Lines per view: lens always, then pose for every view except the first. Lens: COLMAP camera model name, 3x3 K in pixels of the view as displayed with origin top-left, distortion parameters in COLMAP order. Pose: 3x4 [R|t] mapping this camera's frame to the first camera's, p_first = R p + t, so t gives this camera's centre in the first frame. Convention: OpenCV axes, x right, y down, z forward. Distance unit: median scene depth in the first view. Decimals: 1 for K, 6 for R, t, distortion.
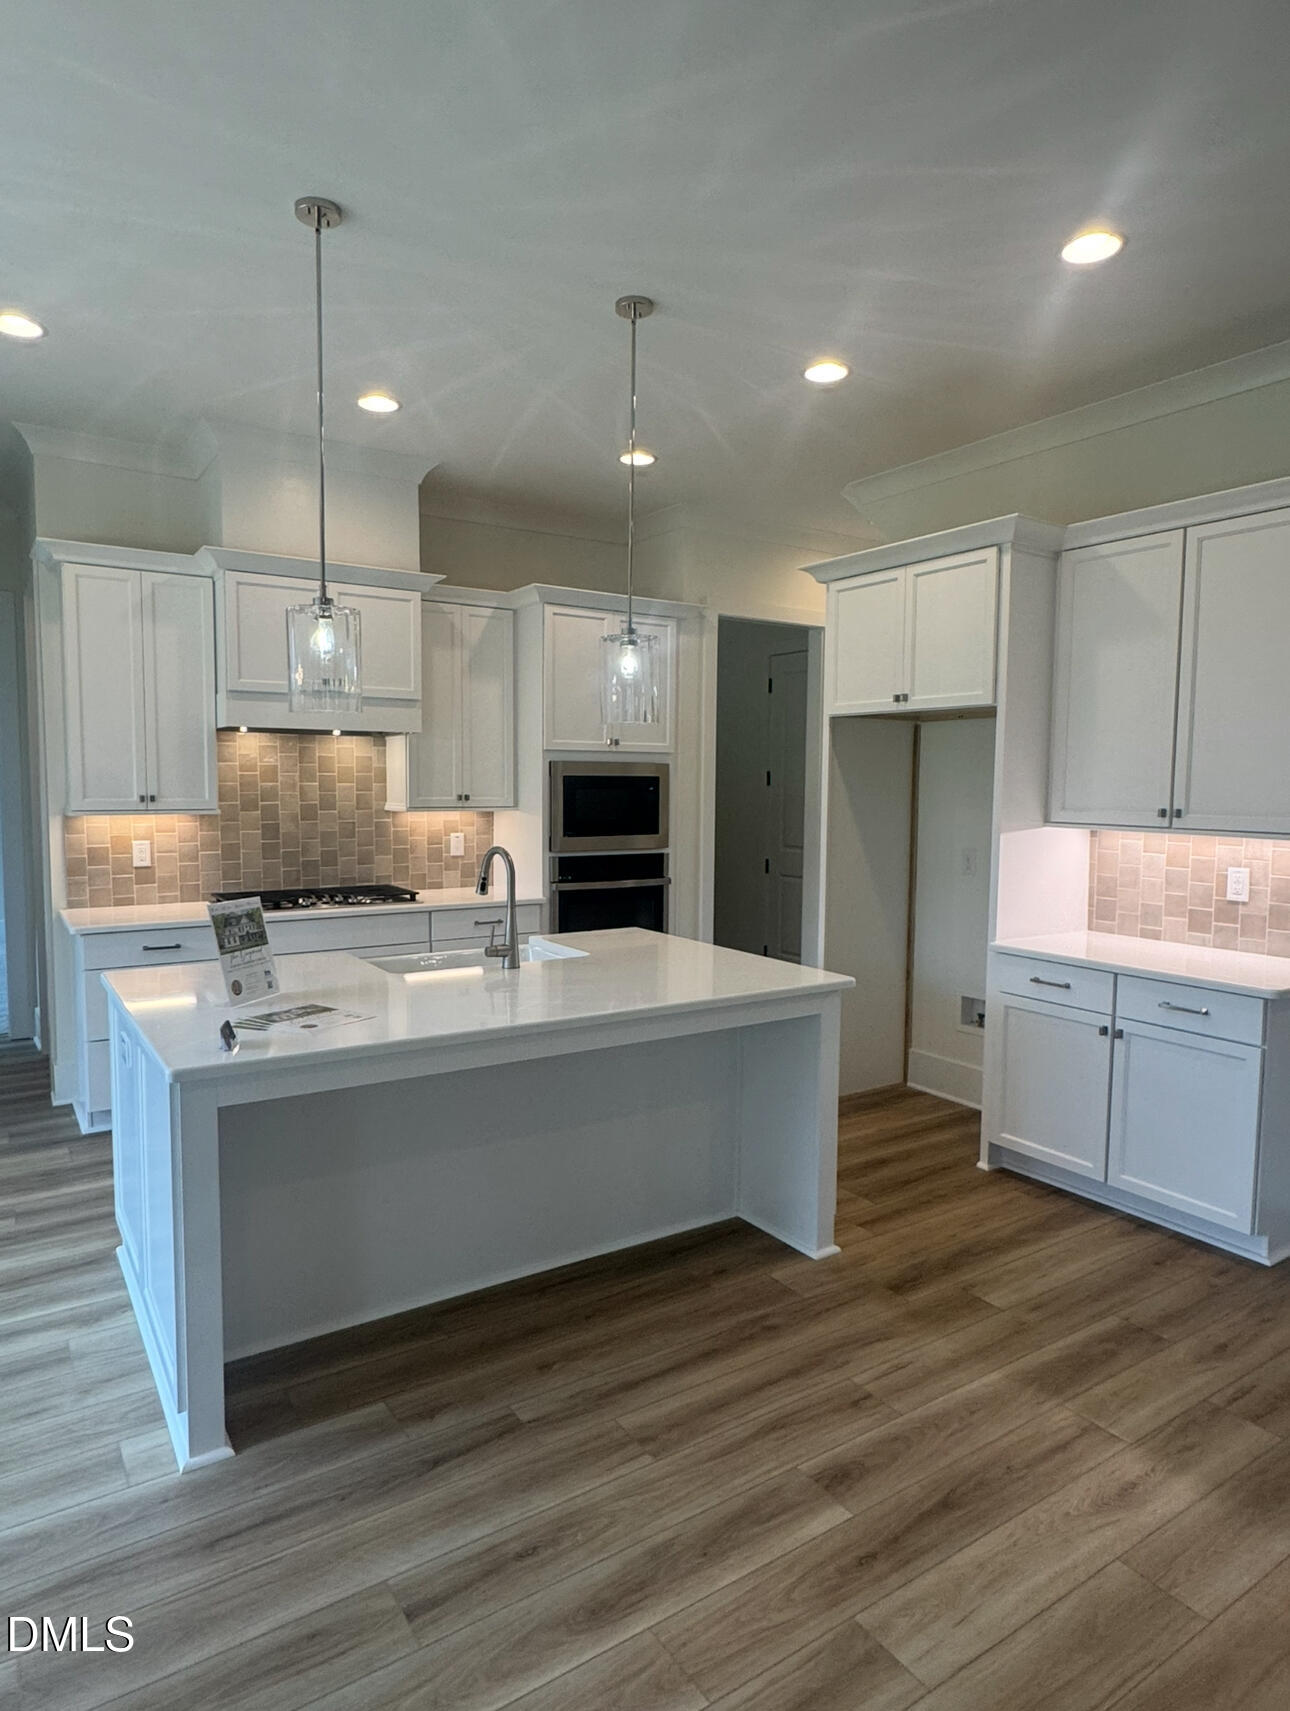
lens RADIAL K [[1022.9, 0, 645.0], [0, 1022.9, 855.5], [0, 0, 1]] dist [-0.000277, 0.000598]
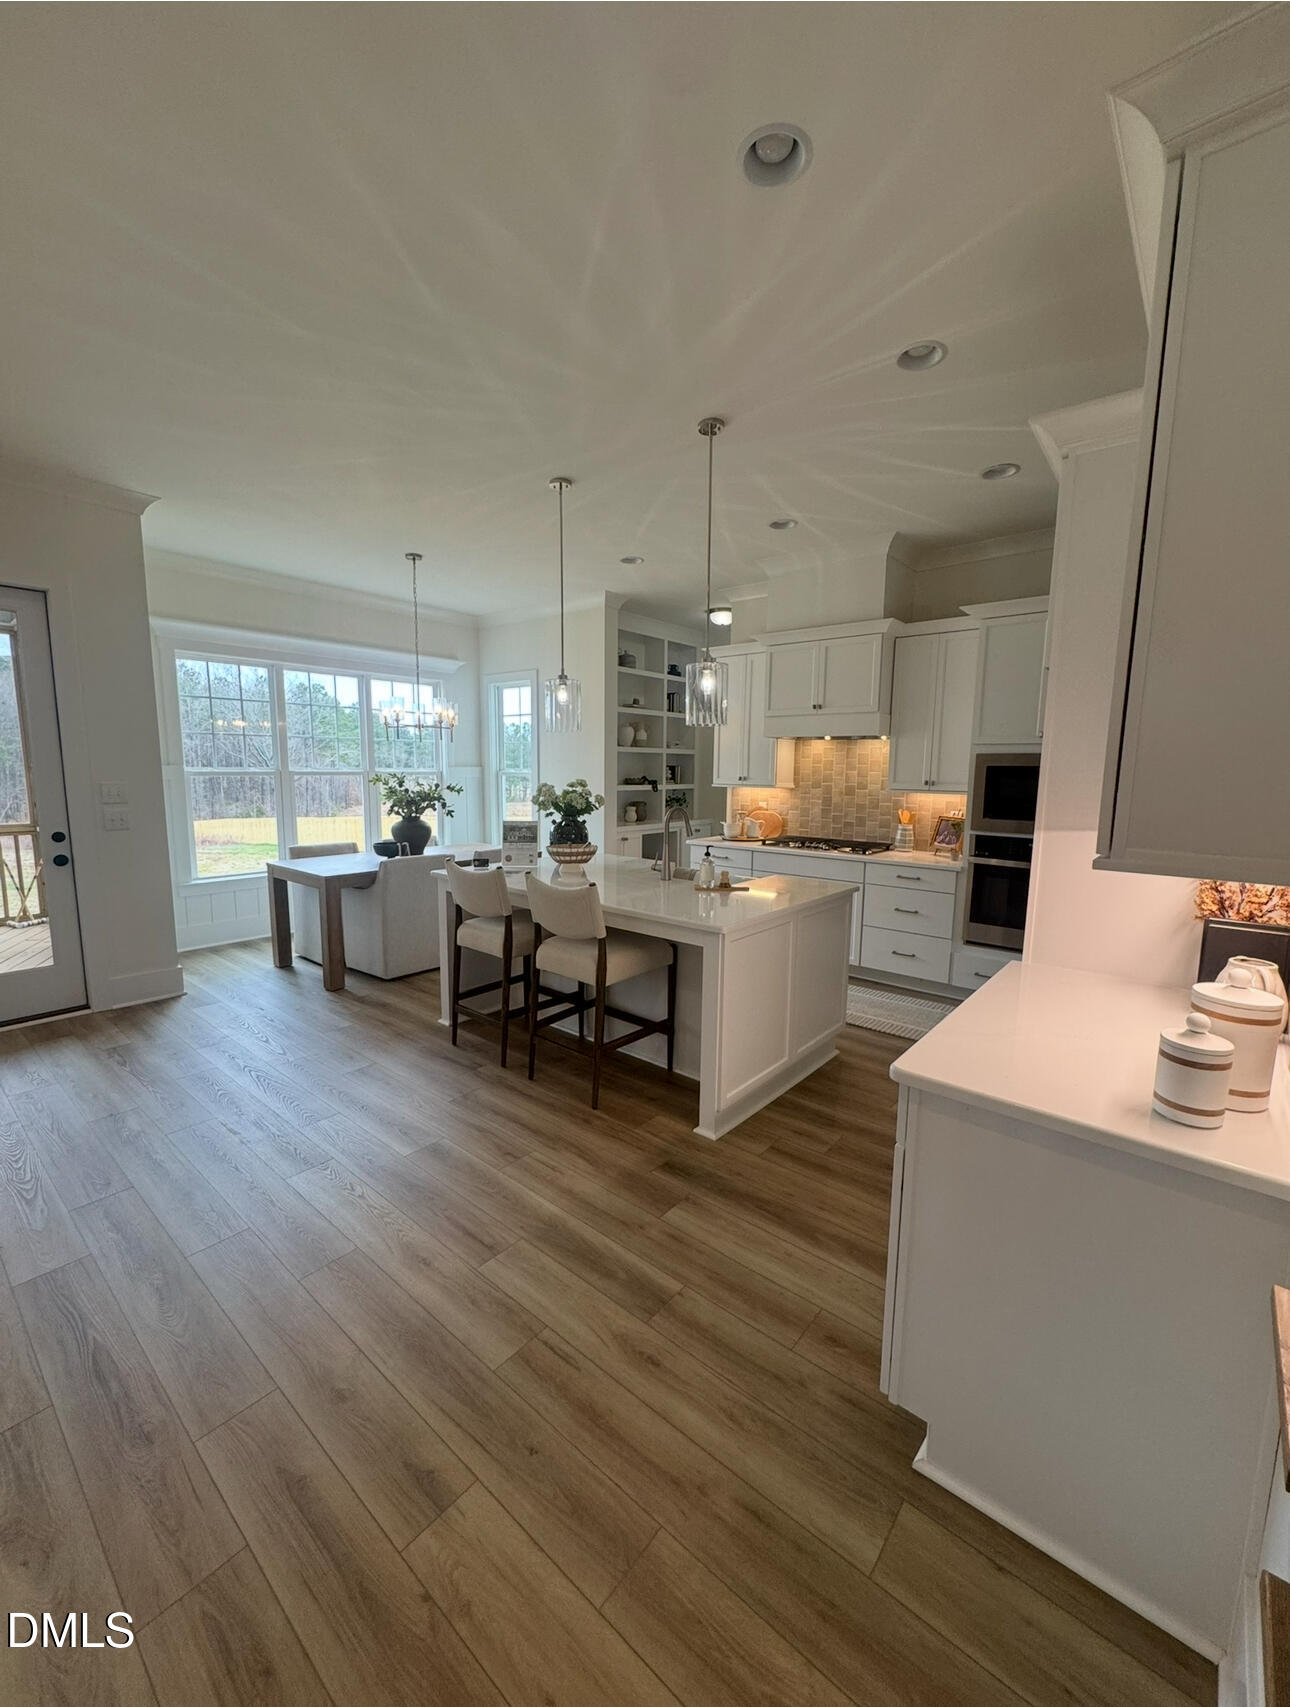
lens RADIAL K [[698.3, 0, 645.0], [0, 698.3, 853.5], [0, 0, 1]] dist [-0.000380, -0.000093]
pose [[0.274455, 0.111403, -0.955125, 0.960861], [-0.087432, 0.992043, 0.090586, -0.026913], [0.957617, 0.058647, 0.282011, 0.680420]]
